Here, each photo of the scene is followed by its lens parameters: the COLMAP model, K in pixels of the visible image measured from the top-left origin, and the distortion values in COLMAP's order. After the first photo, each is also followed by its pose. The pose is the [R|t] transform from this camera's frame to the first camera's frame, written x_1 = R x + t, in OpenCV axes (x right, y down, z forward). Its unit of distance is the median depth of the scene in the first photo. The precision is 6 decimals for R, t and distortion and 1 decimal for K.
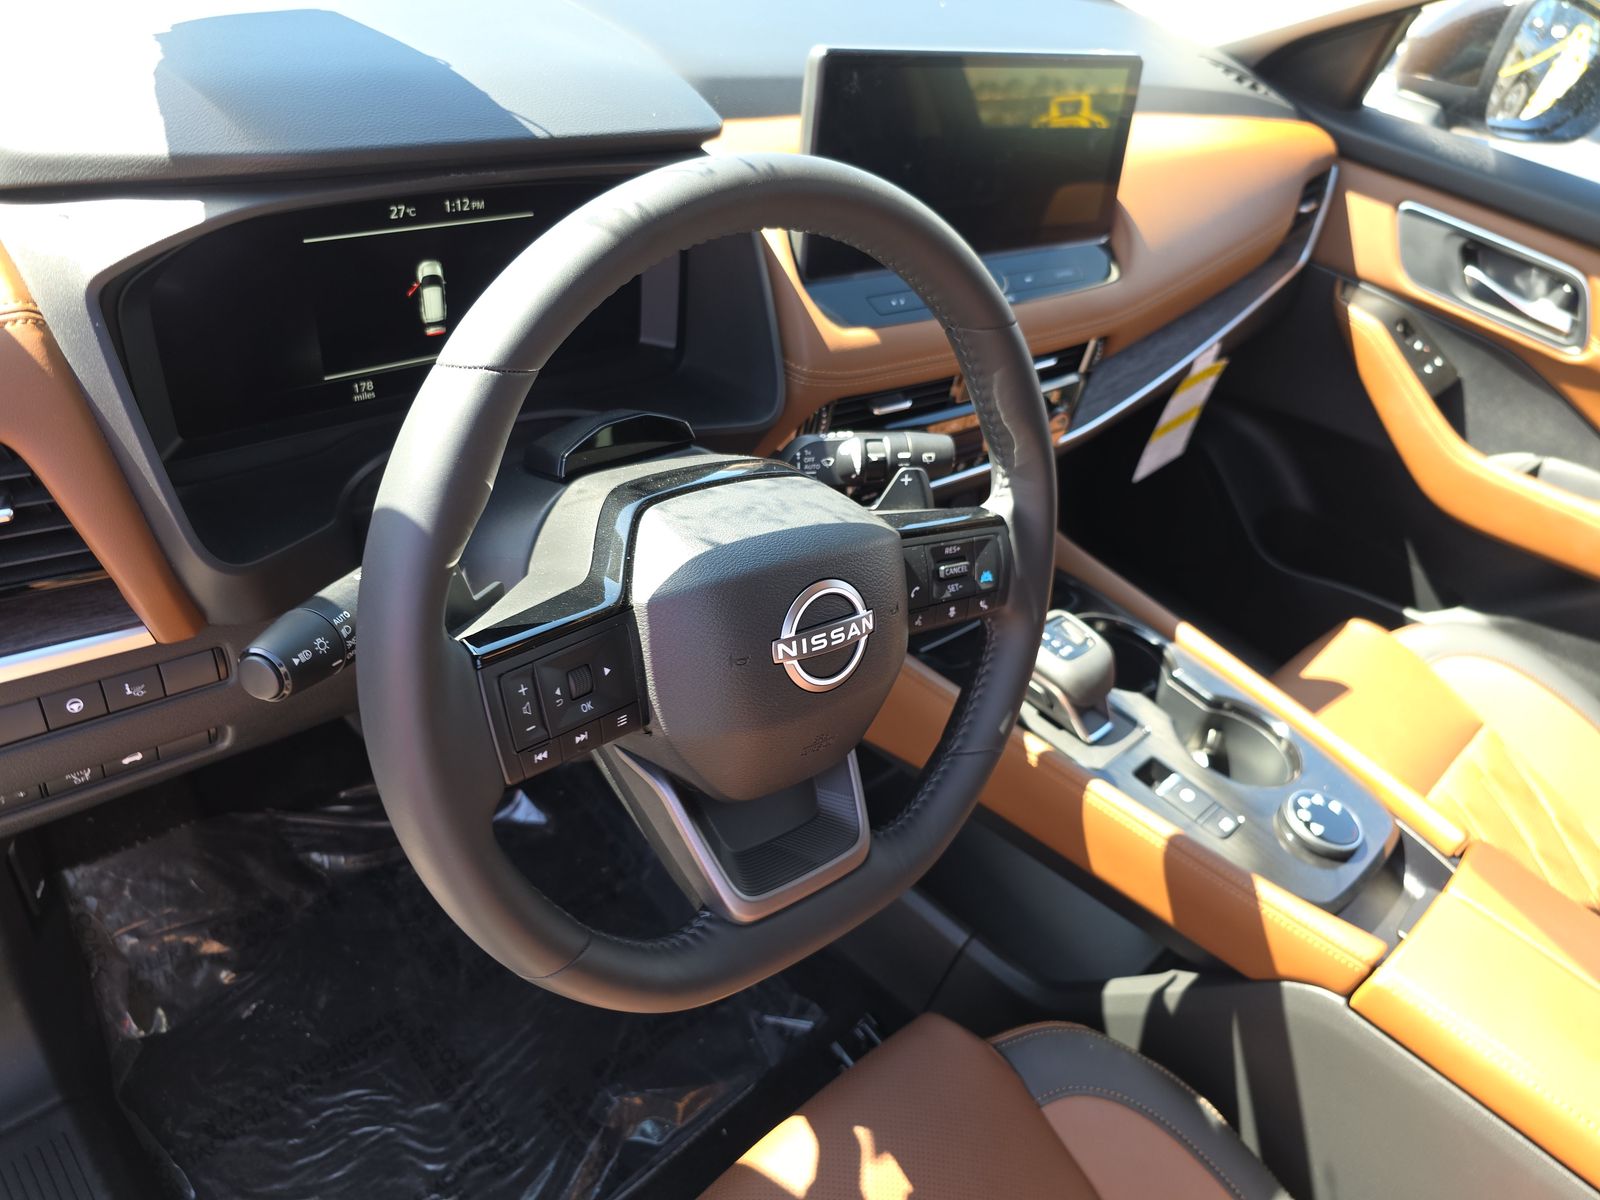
lens RADIAL K [[1152.6, 0, 765.1], [0, 1152.6, 598.6], [0, 0, 1]] dist [0.044804, -0.040758]
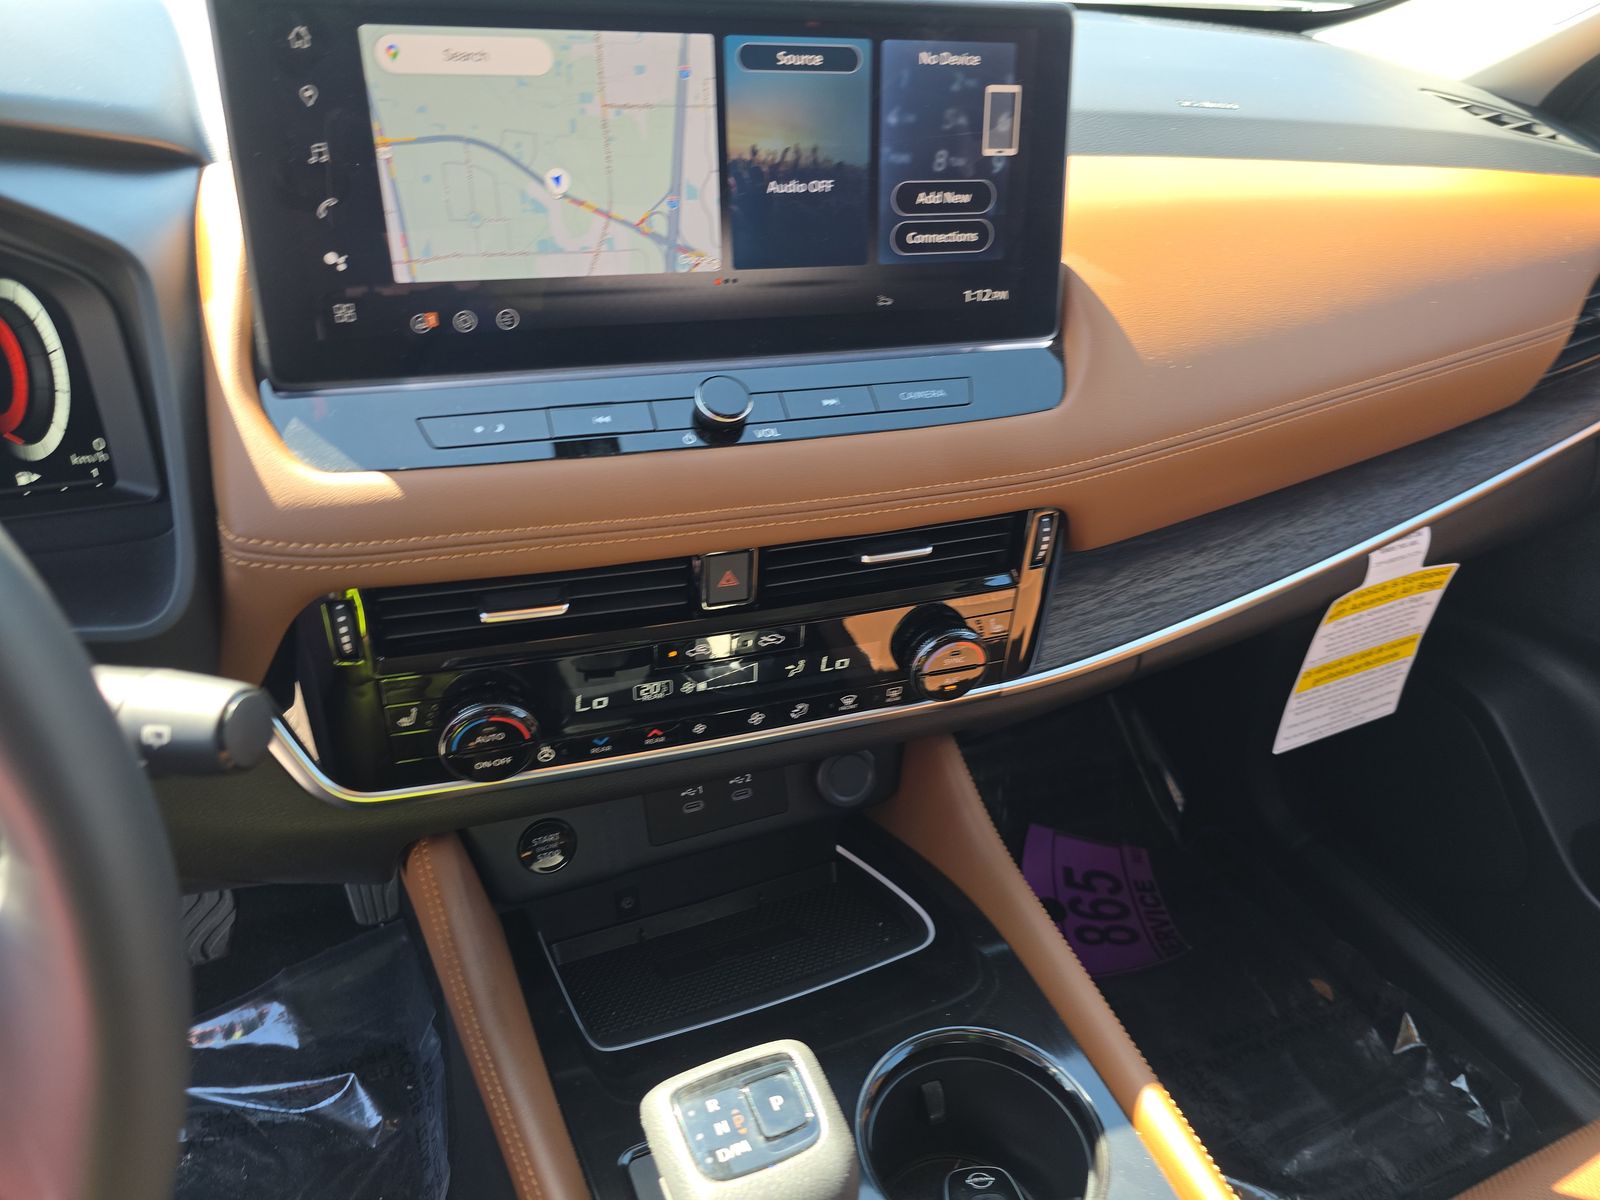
lens RADIAL K [[1110.7, 0, 790.5], [0, 1110.7, 563.6], [0, 0, 1]] dist [0.002933, 0.000796]
pose [[0.925305, 0.053302, -0.375460, 0.440493], [-0.116187, 0.982306, -0.146885, -0.125013], [0.360987, 0.179537, 0.915125, 0.547766]]
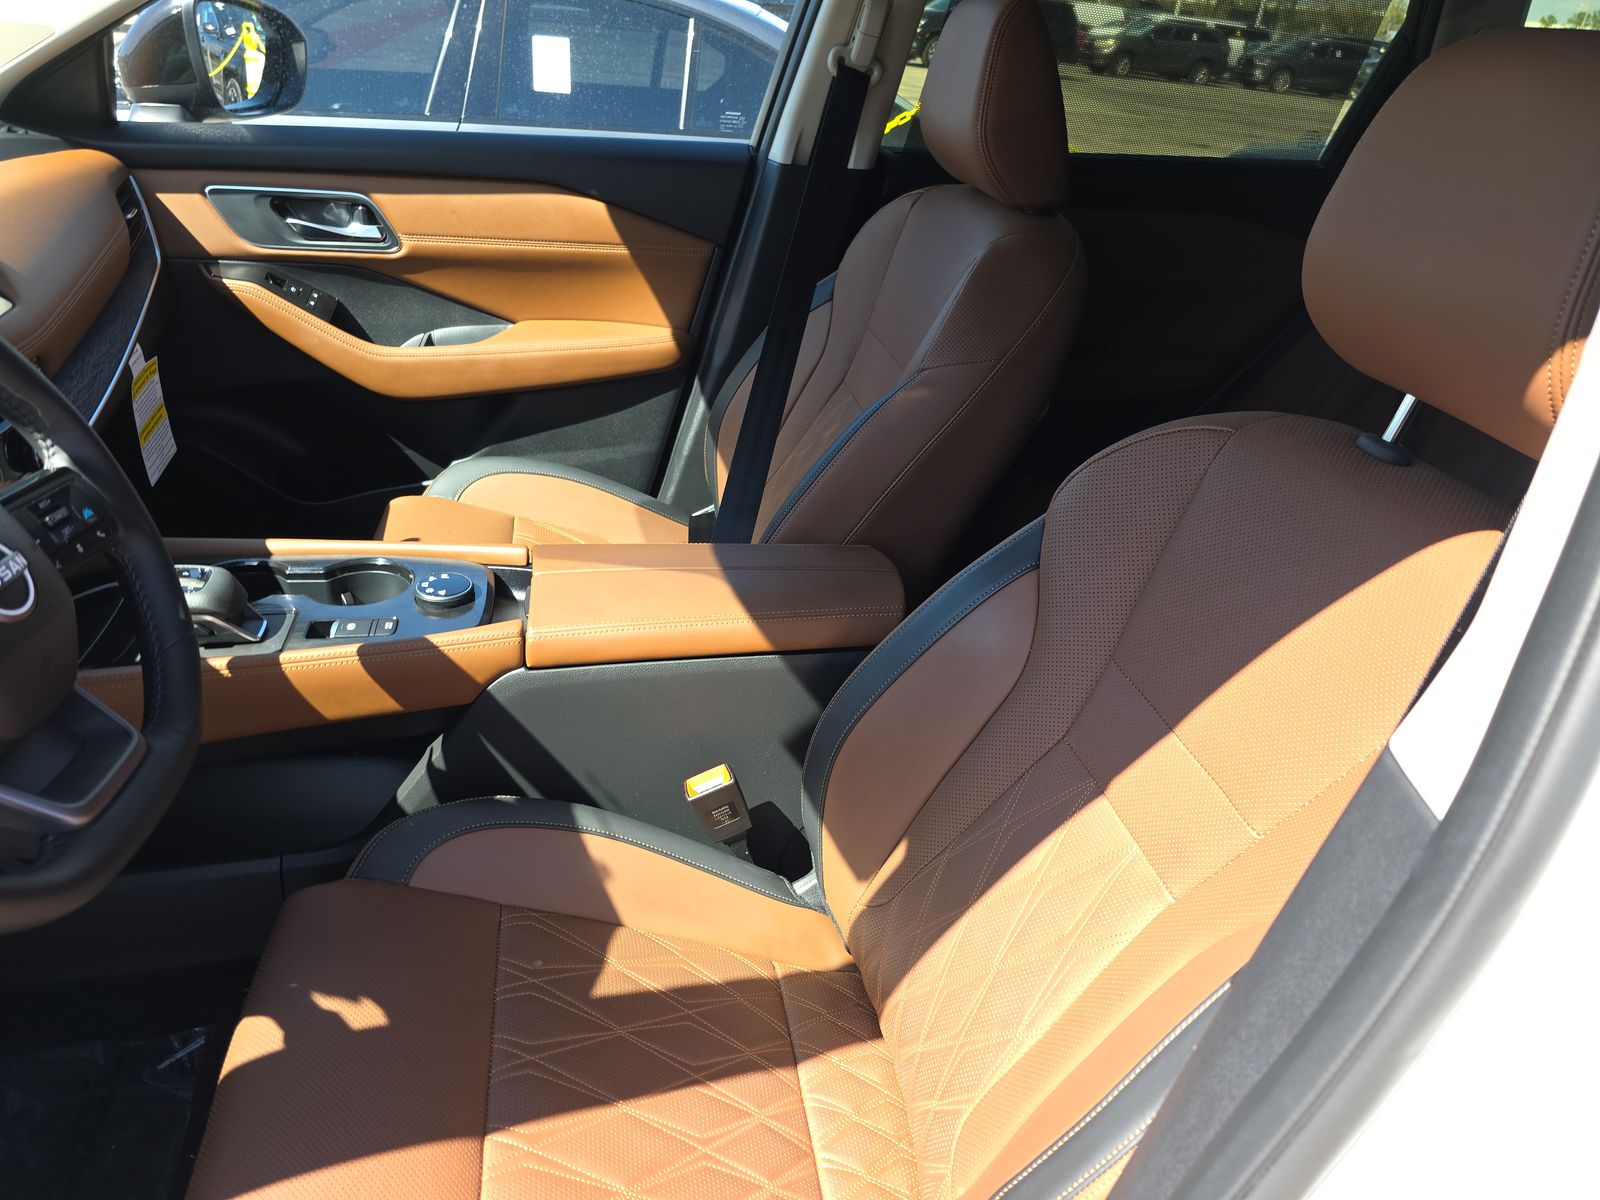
lens RADIAL K [[1110.7, 0, 790.5], [0, 1110.7, 563.6], [0, 0, 1]] dist [0.002933, 0.000796]
pose [[0.543512, -0.521324, 0.657888, -0.110183], [0.539963, 0.817216, 0.201489, 0.102889], [-0.642678, 0.245724, 0.725662, -0.164018]]
